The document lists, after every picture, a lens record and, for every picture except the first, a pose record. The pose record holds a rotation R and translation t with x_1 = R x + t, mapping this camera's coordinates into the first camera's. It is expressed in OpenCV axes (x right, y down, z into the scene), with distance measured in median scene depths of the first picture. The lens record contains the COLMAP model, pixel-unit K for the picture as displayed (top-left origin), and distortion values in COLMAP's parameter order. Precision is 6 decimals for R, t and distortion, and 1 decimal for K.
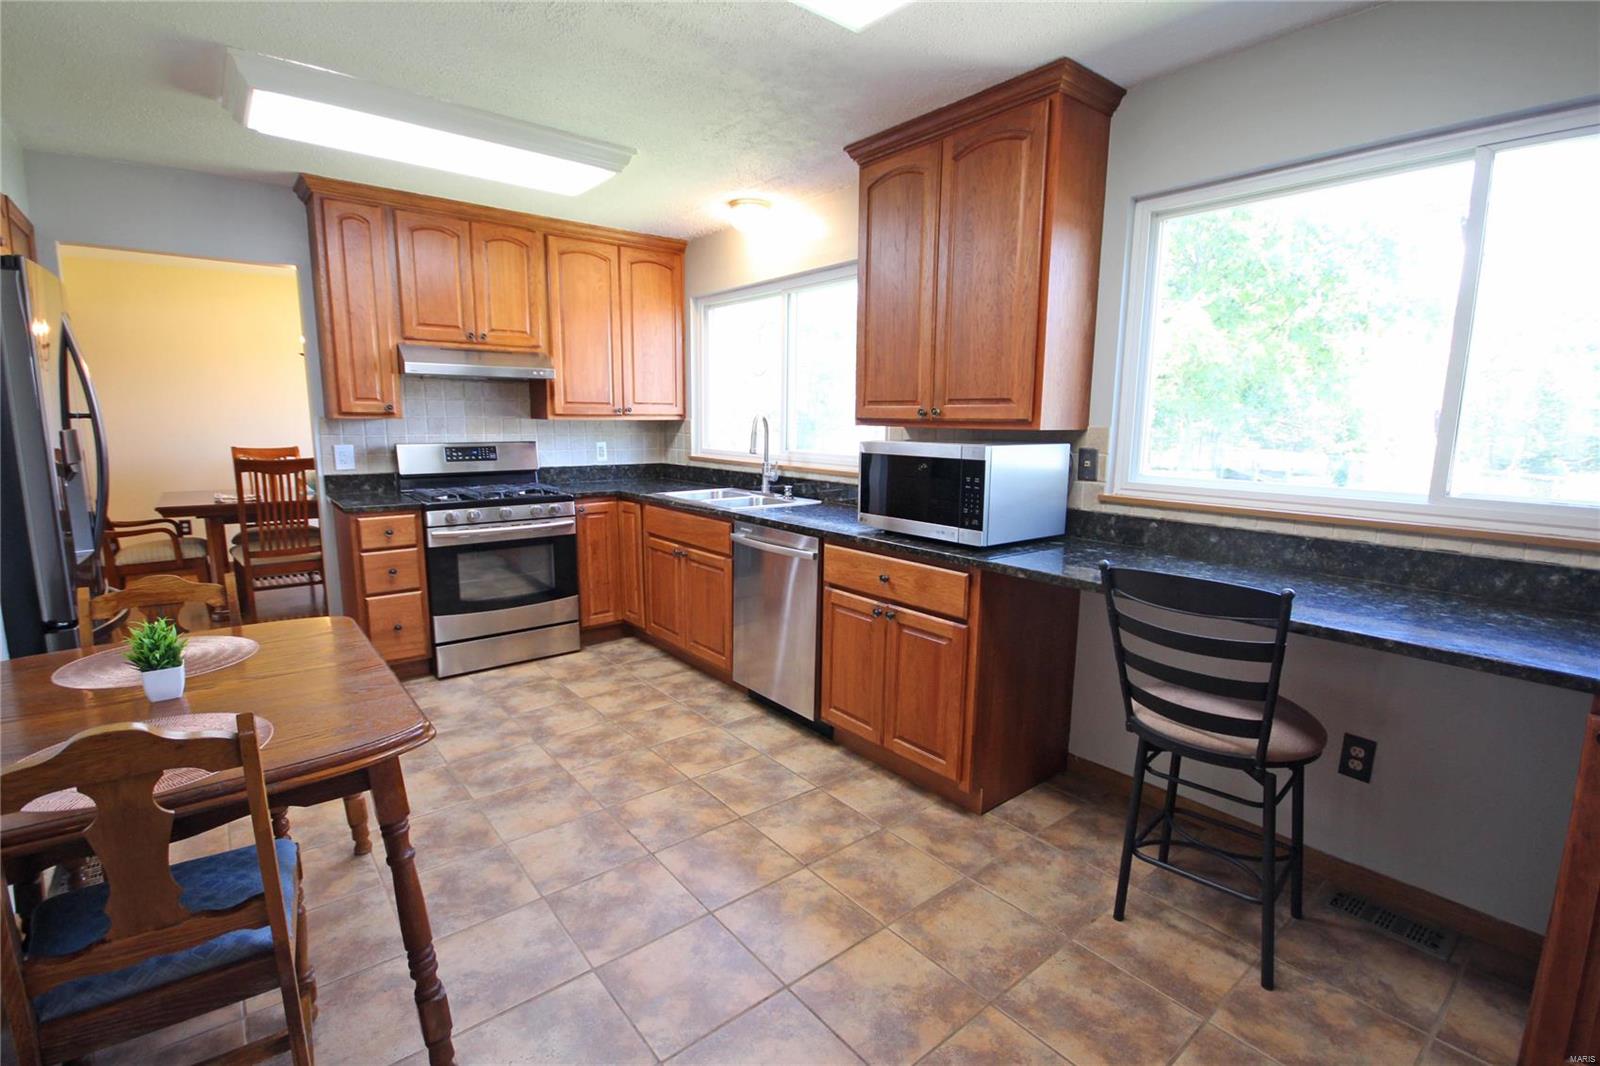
lens RADIAL K [[734.9, 0, 802.5], [0, 734.9, 539.8], [0, 0, 1]] dist [-0.003489, 0.000167]
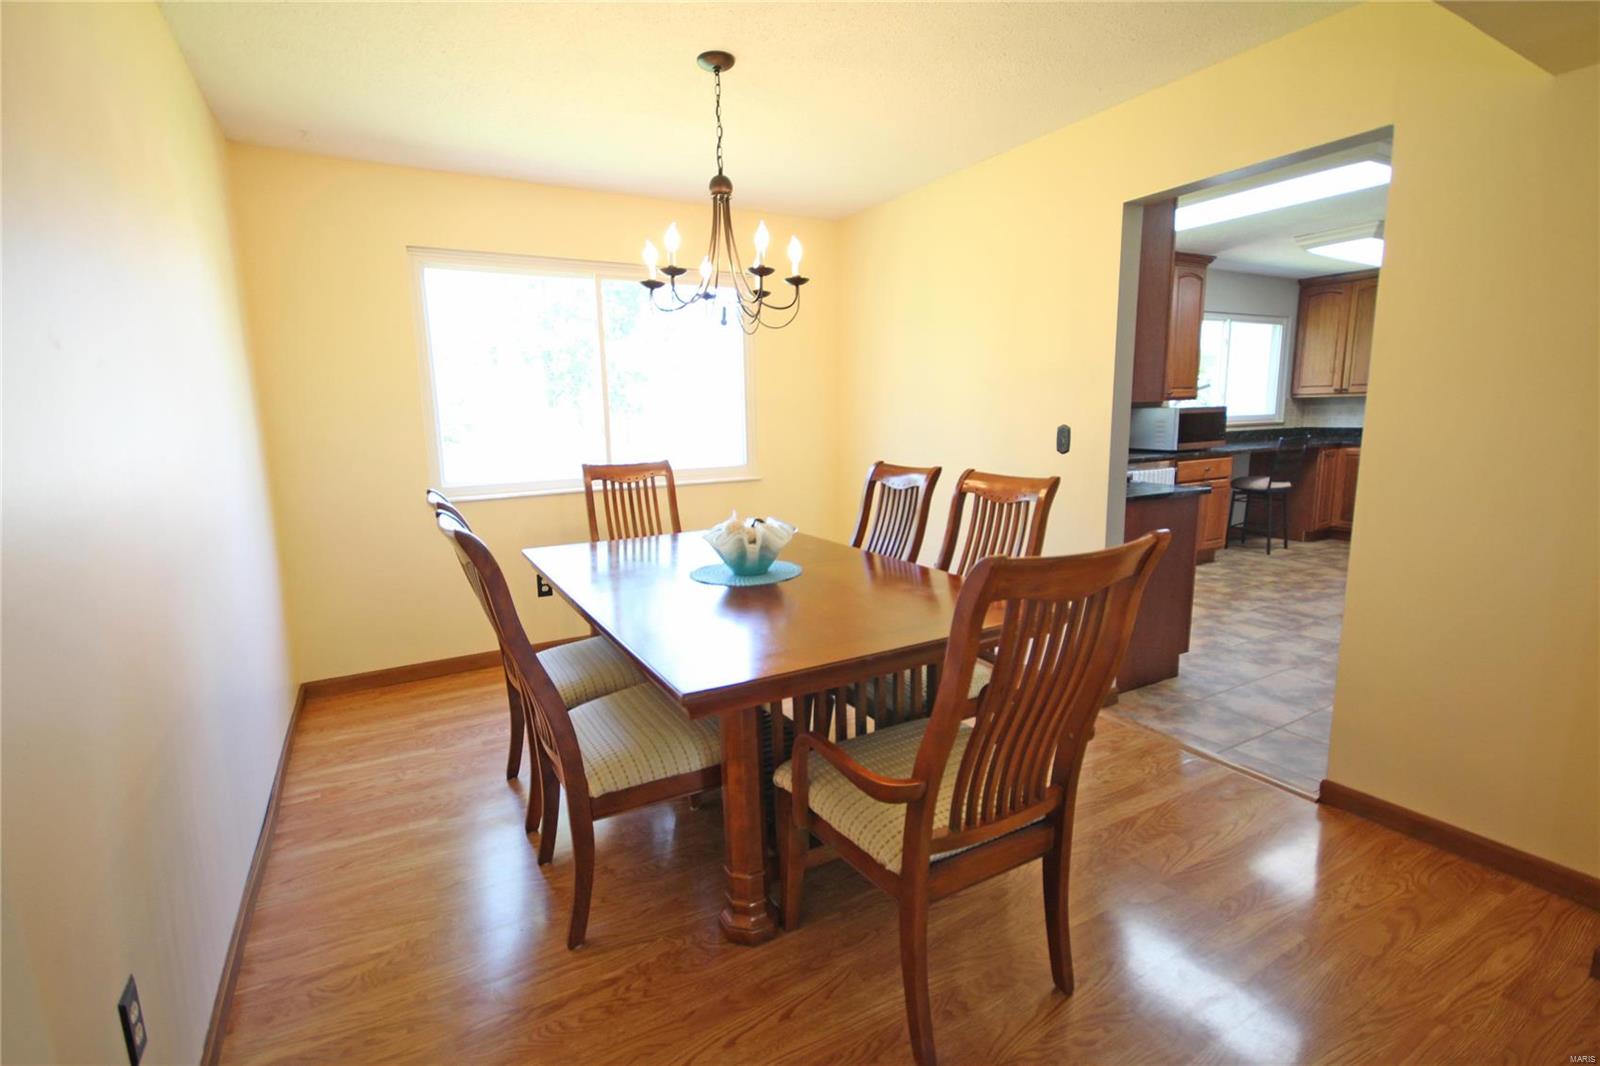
lens RADIAL K [[734.9, 0, 797.9], [0, 734.9, 533.8], [0, 0, 1]] dist [-0.003489, 0.000167]
pose [[0.158395, -0.182828, 0.970301, -1.925316], [0.183898, 0.970975, 0.152934, -0.273586], [-0.970099, 0.154212, 0.187420, 1.551916]]
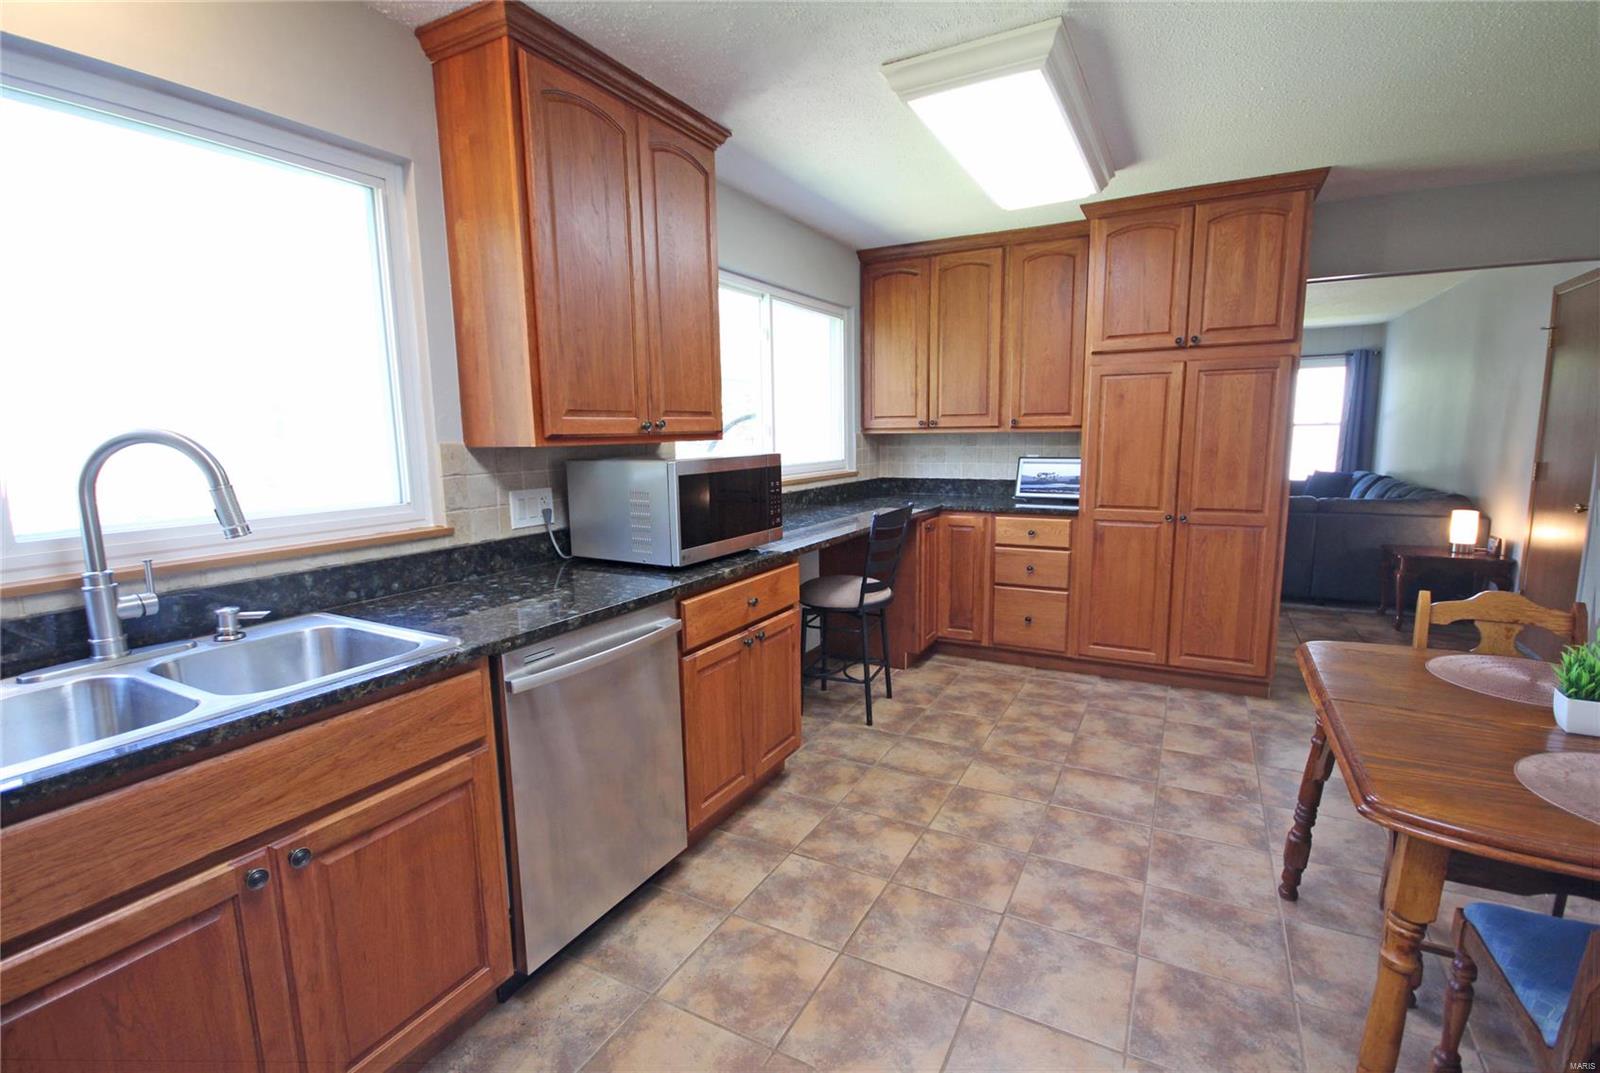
lens RADIAL K [[734.9, 0, 799.3], [0, 734.9, 542.0], [0, 0, 1]] dist [-0.003489, 0.000167]
pose [[-0.382886, -0.142607, 0.912722, -0.650366], [0.165369, 0.961473, 0.219597, -0.186125], [-0.908874, 0.235017, -0.344551, 1.077558]]
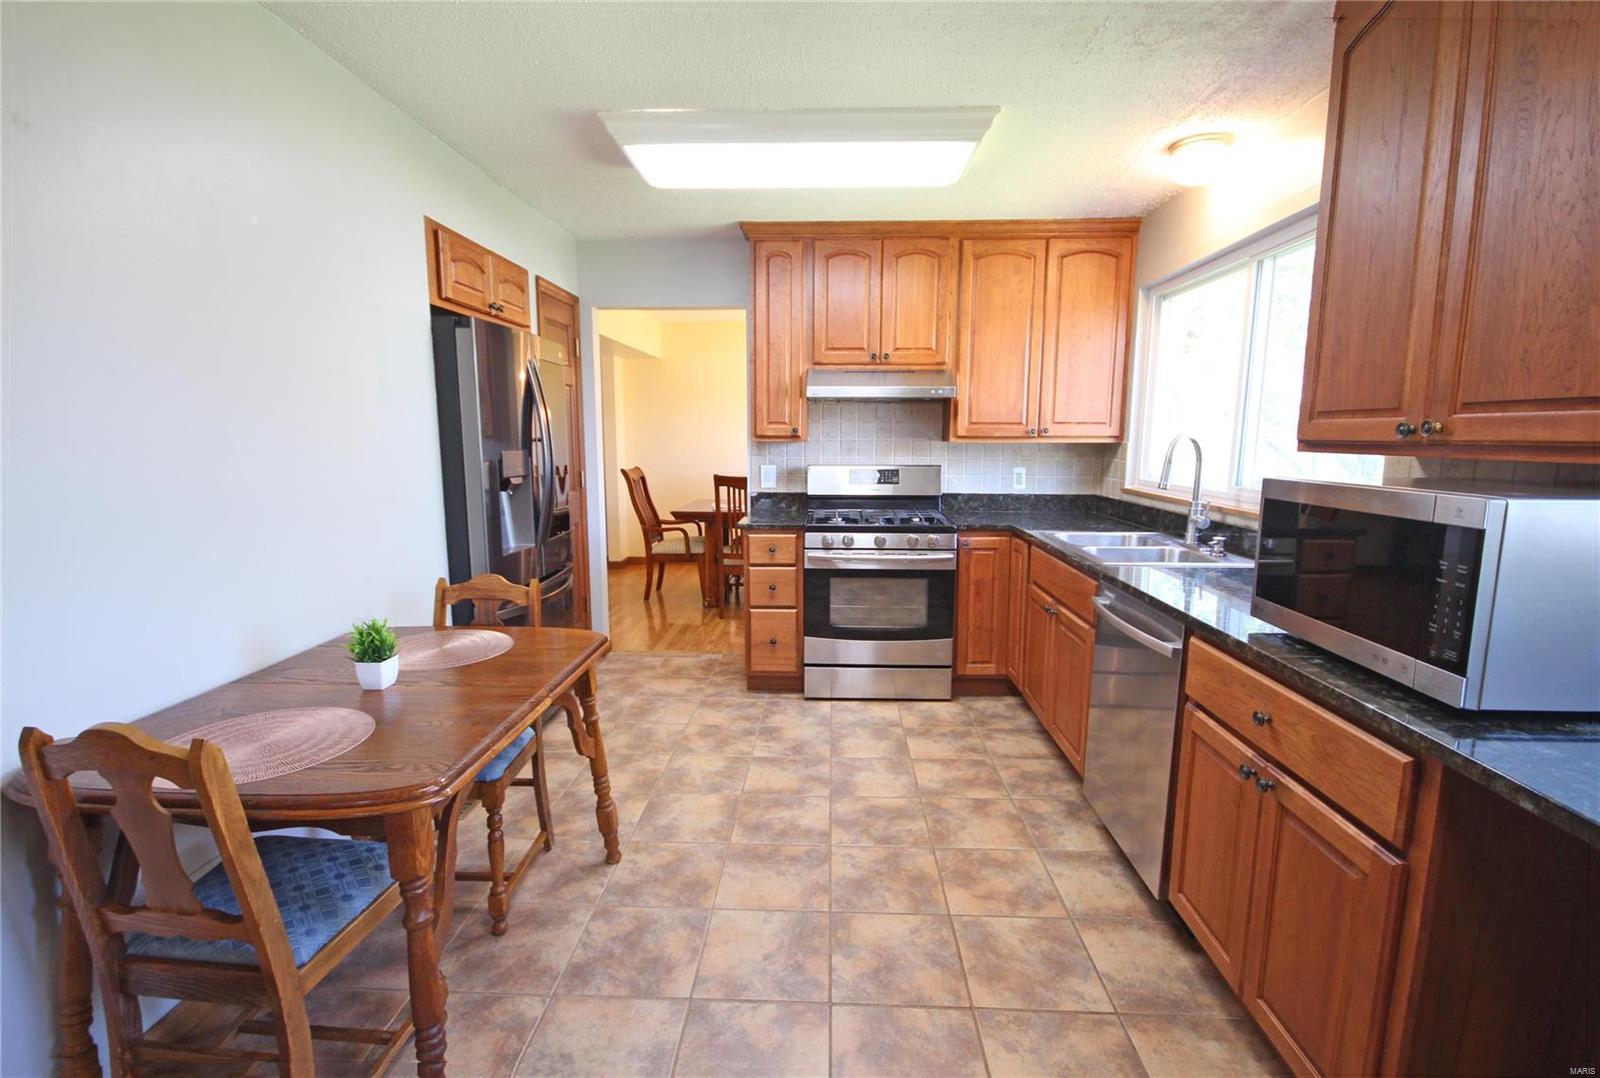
lens RADIAL K [[730.7, 0, 801.6], [0, 730.7, 543.7], [0, 0, 1]] dist [0.001392, -0.000871]
pose [[0.751995, 0.090172, -0.652972, 0.173335], [-0.105580, 0.994287, 0.015714, -0.046396], [0.650659, 0.057124, 0.757219, 0.280013]]
